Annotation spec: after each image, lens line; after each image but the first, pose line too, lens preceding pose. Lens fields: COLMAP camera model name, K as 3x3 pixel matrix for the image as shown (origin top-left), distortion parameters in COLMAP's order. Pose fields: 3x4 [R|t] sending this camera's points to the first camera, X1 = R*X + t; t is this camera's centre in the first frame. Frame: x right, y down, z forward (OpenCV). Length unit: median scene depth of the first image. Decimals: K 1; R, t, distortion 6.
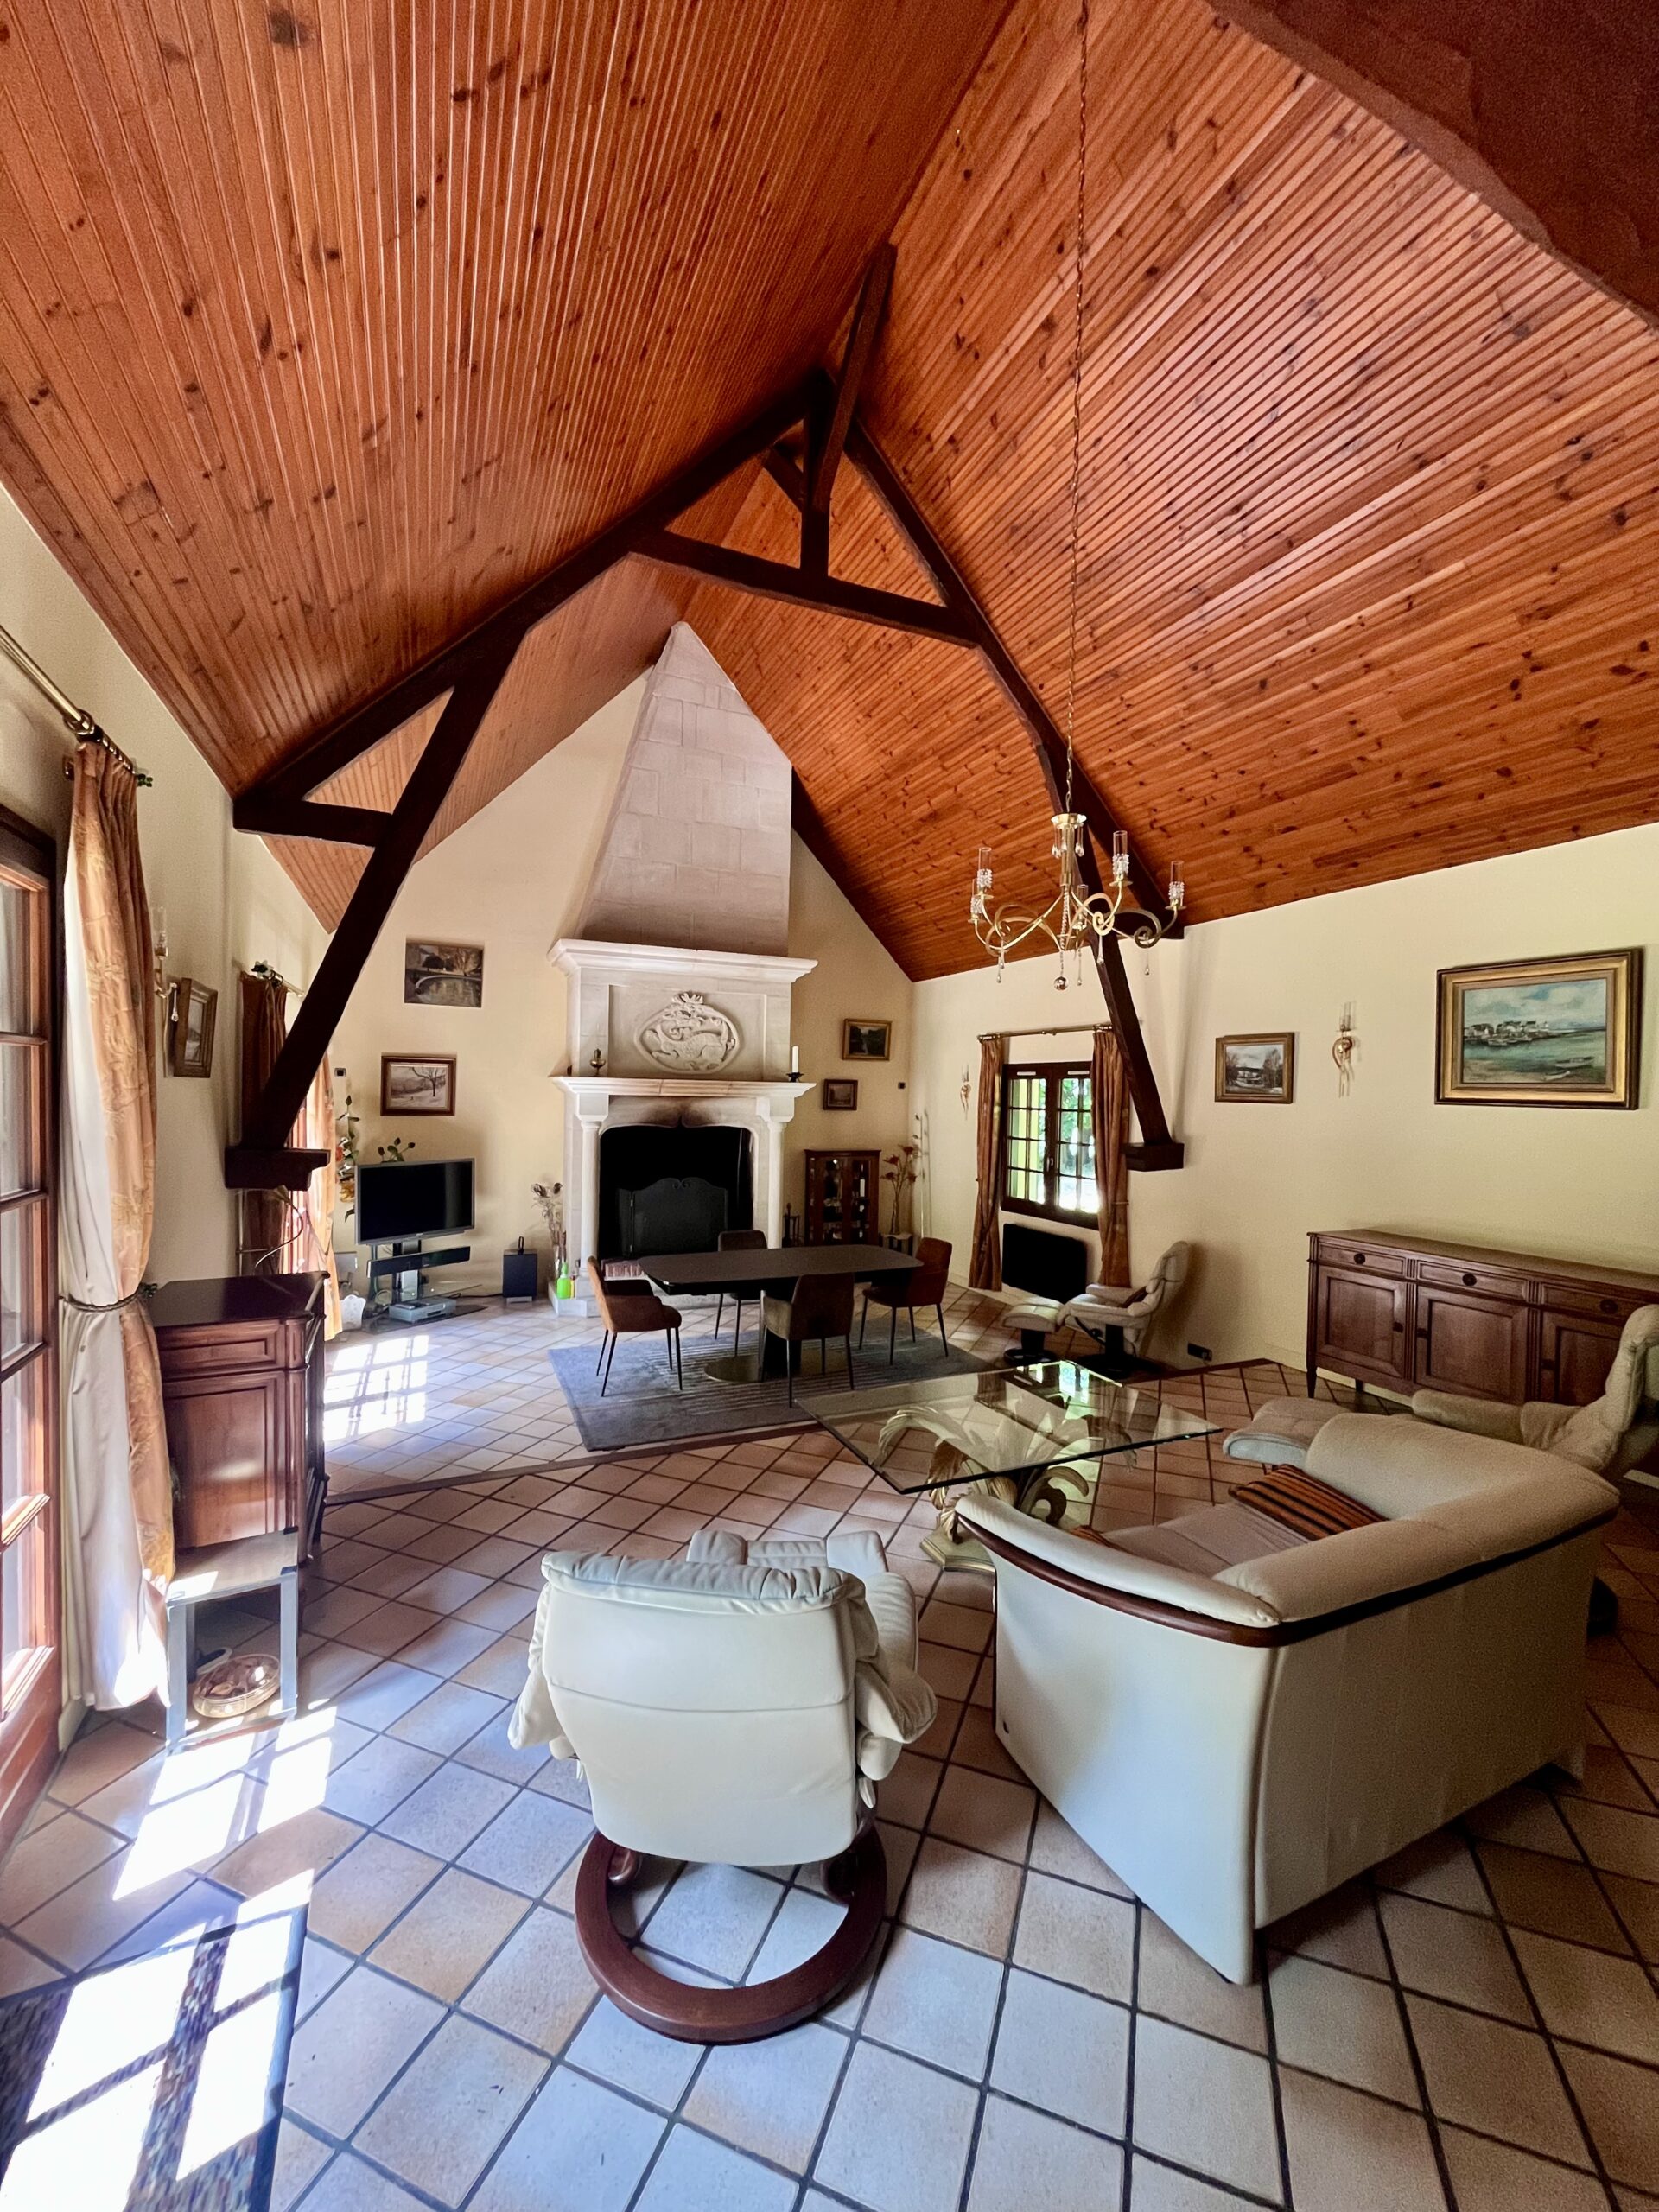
lens RADIAL K [[888.0, 0, 830.0], [0, 888.0, 1105.6], [0, 0, 1]] dist [-0.005887, -0.000470]
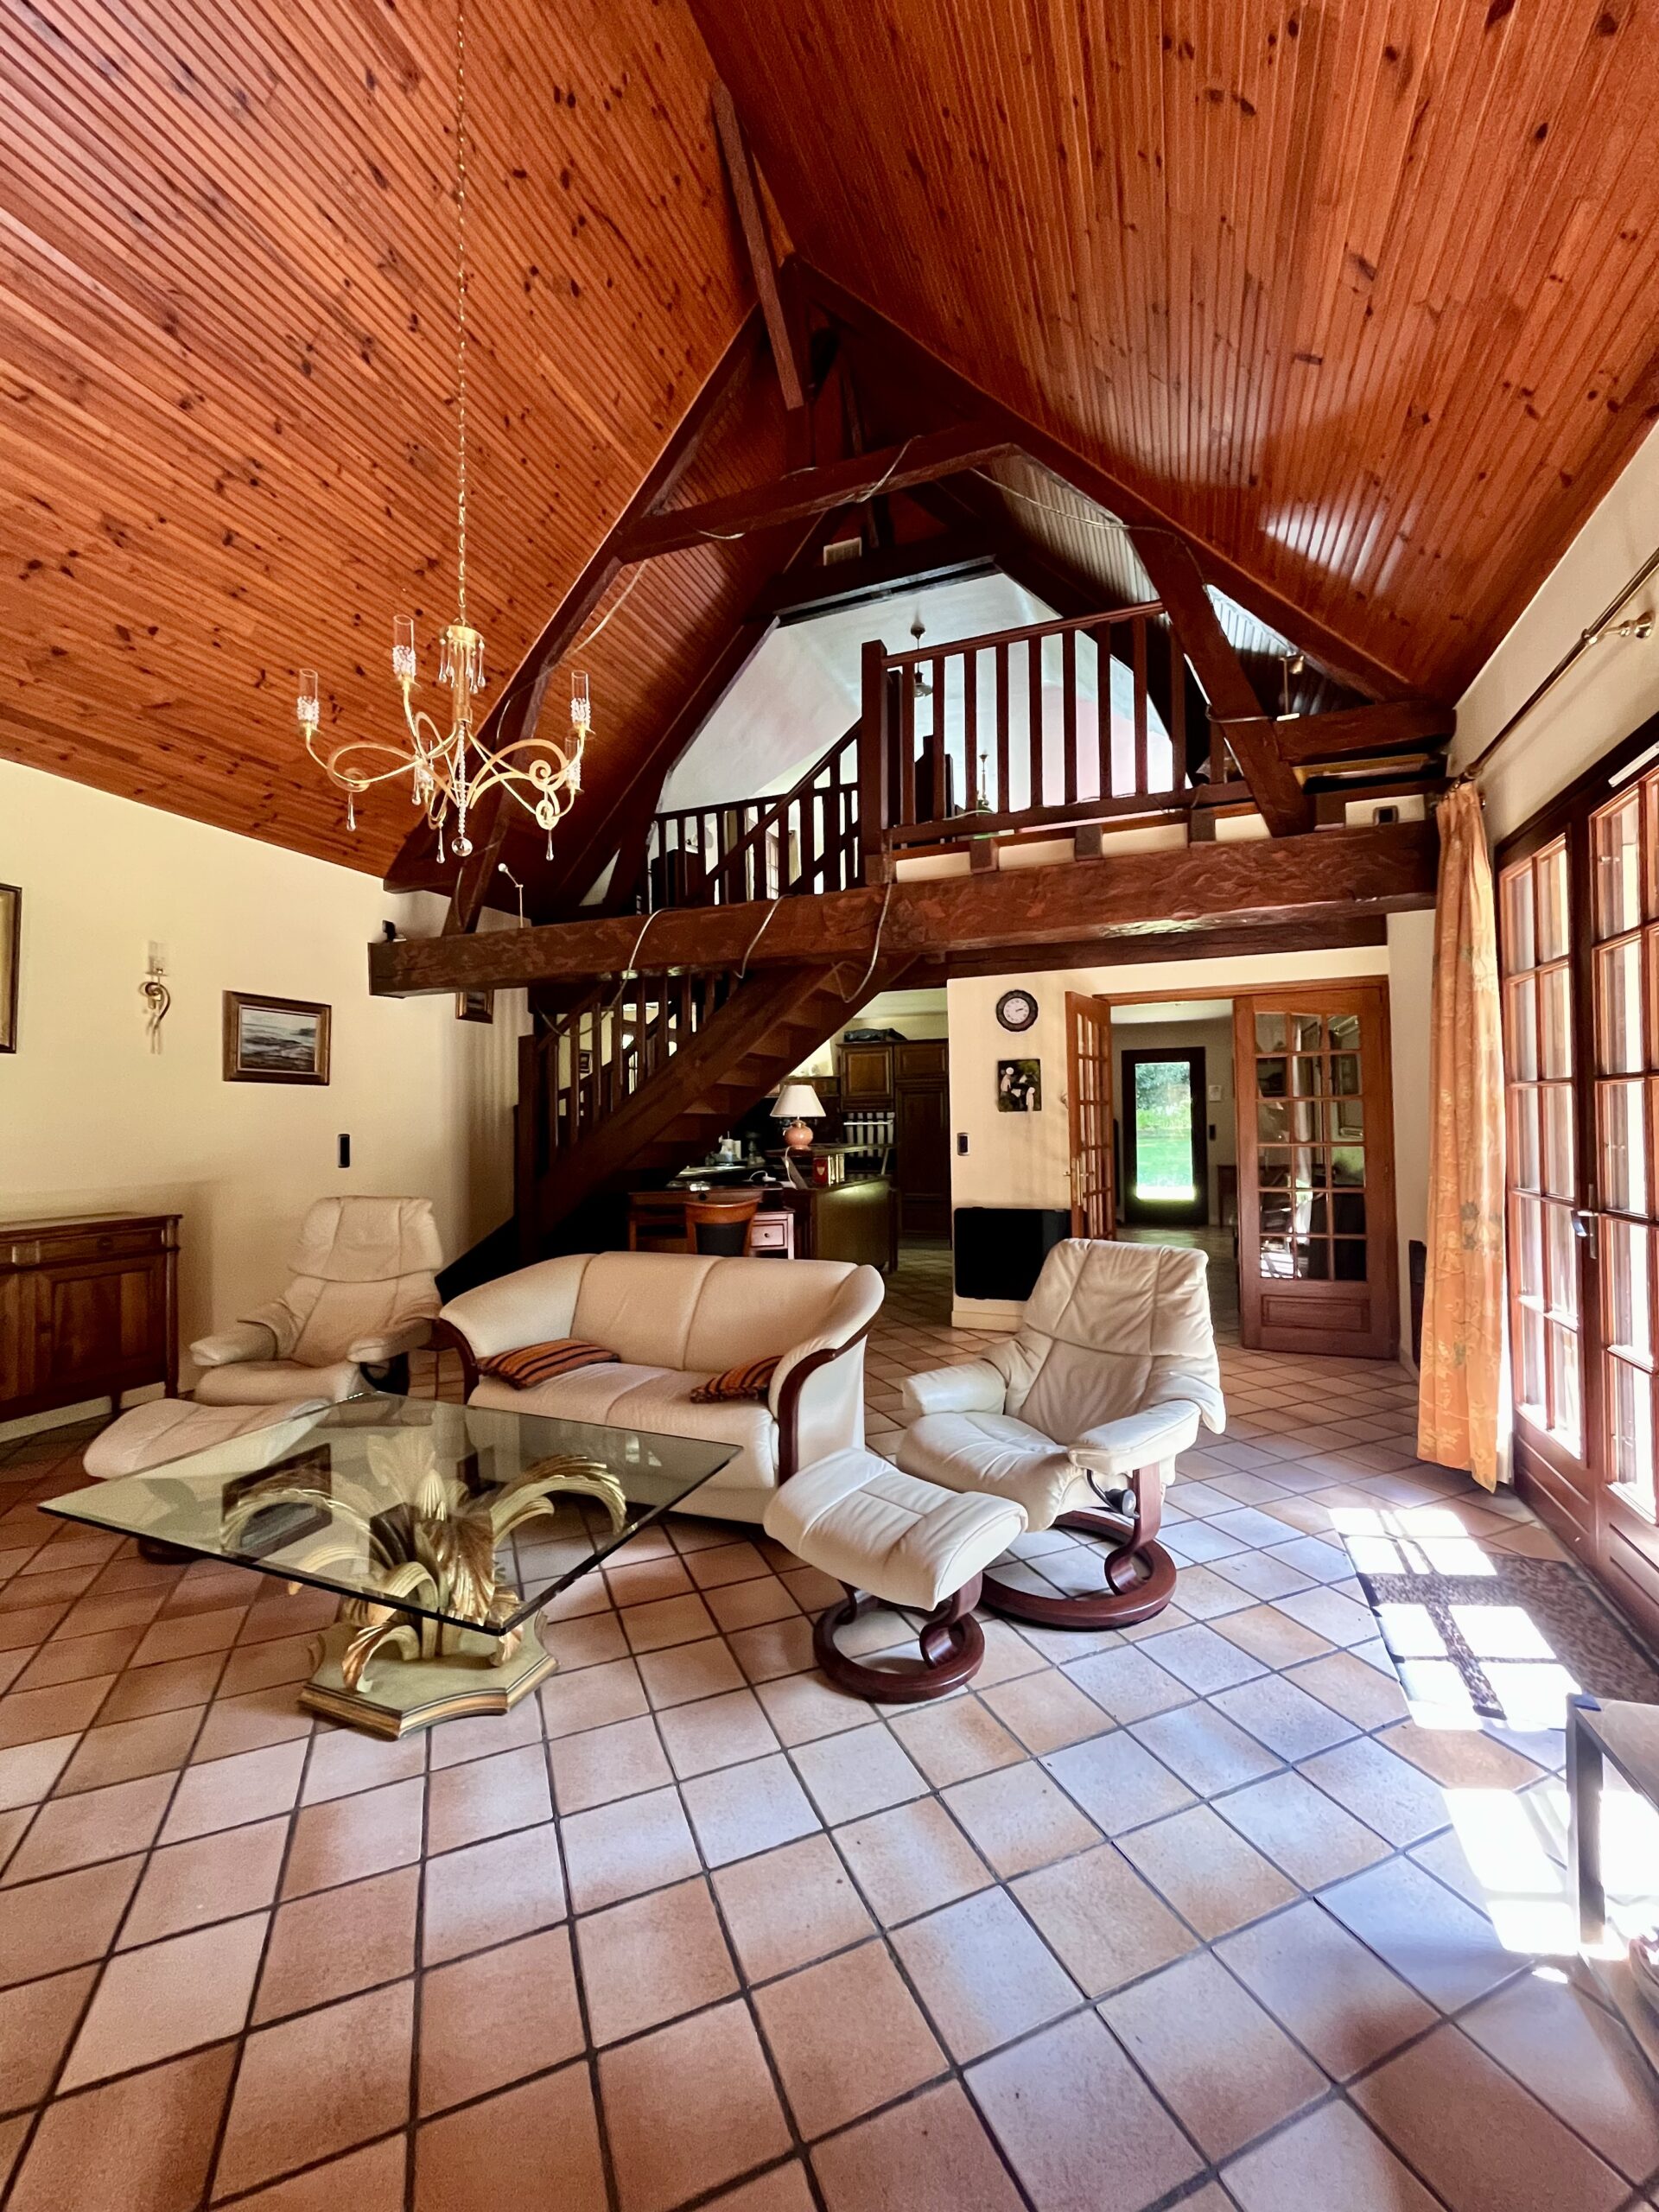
lens RADIAL K [[888.0, 0, 825.2], [0, 888.0, 1108.8], [0, 0, 1]] dist [-0.005887, -0.000470]
pose [[-0.694211, 0.002290, 0.719768, -0.205959], [0.013512, 0.999860, 0.009851, 0.035242], [-0.719645, 0.016564, -0.694145, 0.530856]]
